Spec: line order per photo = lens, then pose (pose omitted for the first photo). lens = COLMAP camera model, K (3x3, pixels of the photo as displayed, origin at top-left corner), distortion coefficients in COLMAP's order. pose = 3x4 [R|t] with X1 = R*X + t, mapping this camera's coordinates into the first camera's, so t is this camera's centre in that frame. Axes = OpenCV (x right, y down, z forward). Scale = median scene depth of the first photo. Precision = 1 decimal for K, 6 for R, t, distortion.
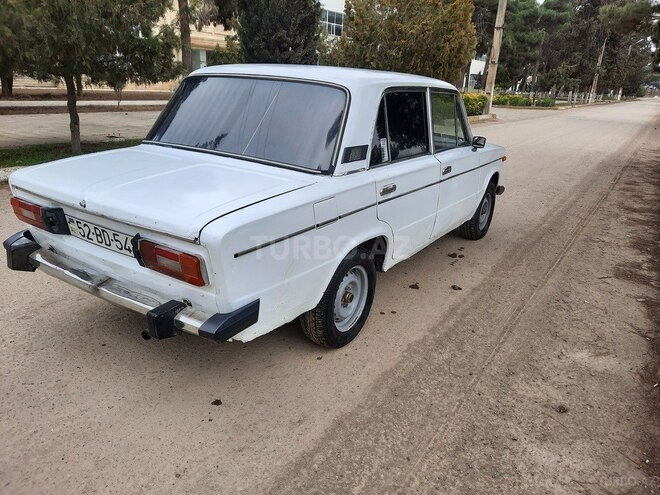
lens RADIAL K [[481.1, 0, 328.0], [0, 481.1, 246.1], [0, 0, 1]] dist [0.046485, -0.039425]
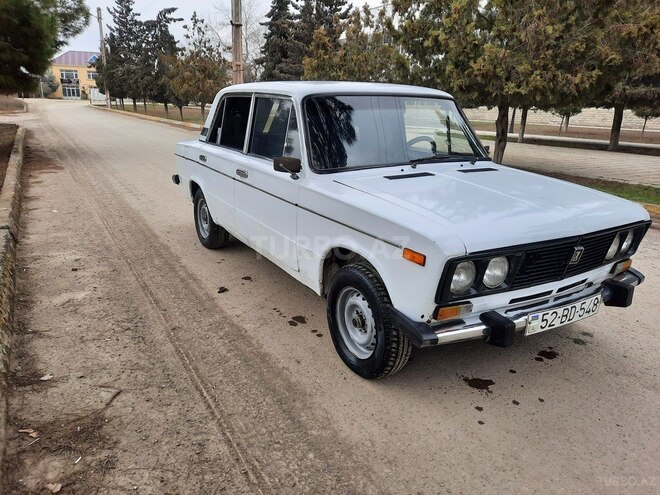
lens RADIAL K [[481.1, 0, 328.0], [0, 481.1, 246.1], [0, 0, 1]] dist [0.046485, -0.039425]
pose [[-0.427730, 0.205051, -0.880342, 1.311854], [-0.336590, 0.867756, 0.365658, -0.547357], [0.838900, 0.452717, -0.302147, 1.839326]]
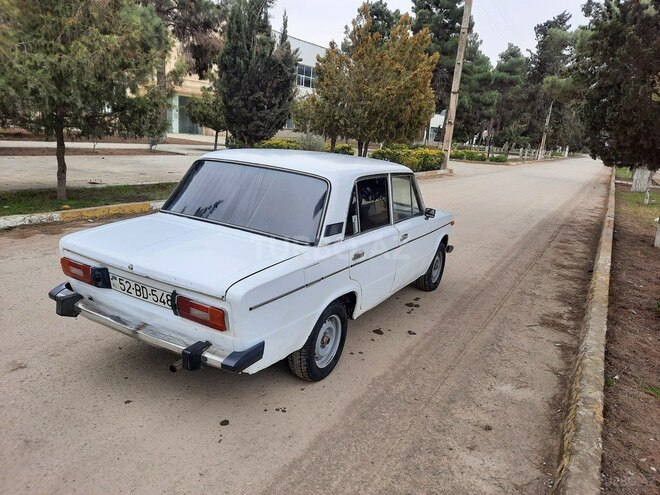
lens RADIAL K [[481.1, 0, 328.0], [0, 481.1, 246.1], [0, 0, 1]] dist [0.046485, -0.039425]
pose [[0.997006, 0.023792, 0.073567, -0.048912], [-0.017435, 0.996154, -0.085871, -0.029016], [-0.075327, 0.084331, 0.993586, -0.262290]]
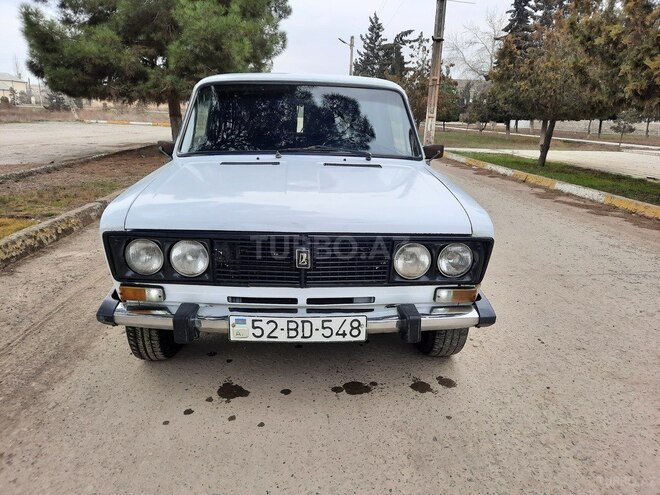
lens RADIAL K [[482.1, 0, 330.0], [0, 482.1, 247.5], [0, 0, 1]] dist [0.026652, -0.012438]
pose [[-0.800333, 0.093004, -0.592298, 0.792849], [-0.255777, 0.840525, 0.477595, -0.713309], [0.542259, 0.533731, -0.648911, 2.385169]]
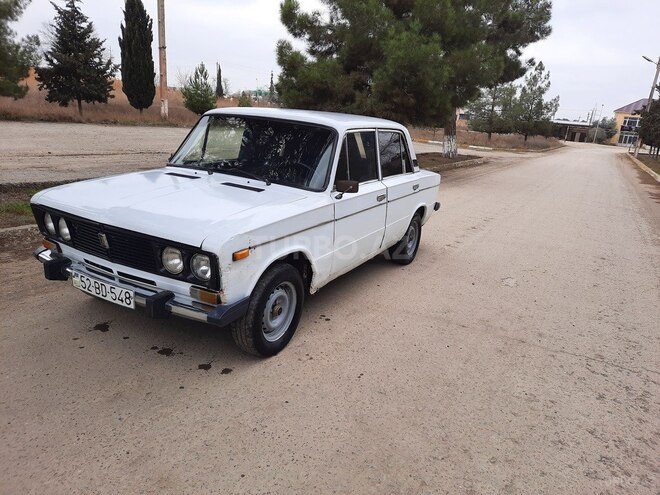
lens RADIAL K [[481.1, 0, 328.0], [0, 481.1, 246.1], [0, 0, 1]] dist [0.046485, -0.039425]
pose [[-0.987900, -0.109871, -0.109459, 0.098153], [-0.152560, 0.815414, 0.558413, -0.975877], [0.027901, 0.568356, -0.822310, 2.758531]]
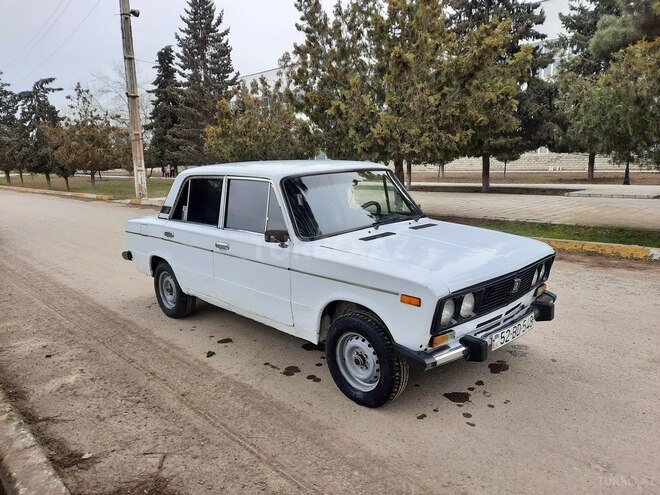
lens RADIAL K [[481.1, 0, 328.0], [0, 481.1, 246.1], [0, 0, 1]] dist [0.046485, -0.039425]
pose [[-0.217035, 0.139068, -0.966207, 1.547700], [-0.298816, 0.932820, 0.201385, -0.551944], [0.929303, 0.332426, -0.160899, 1.704474]]
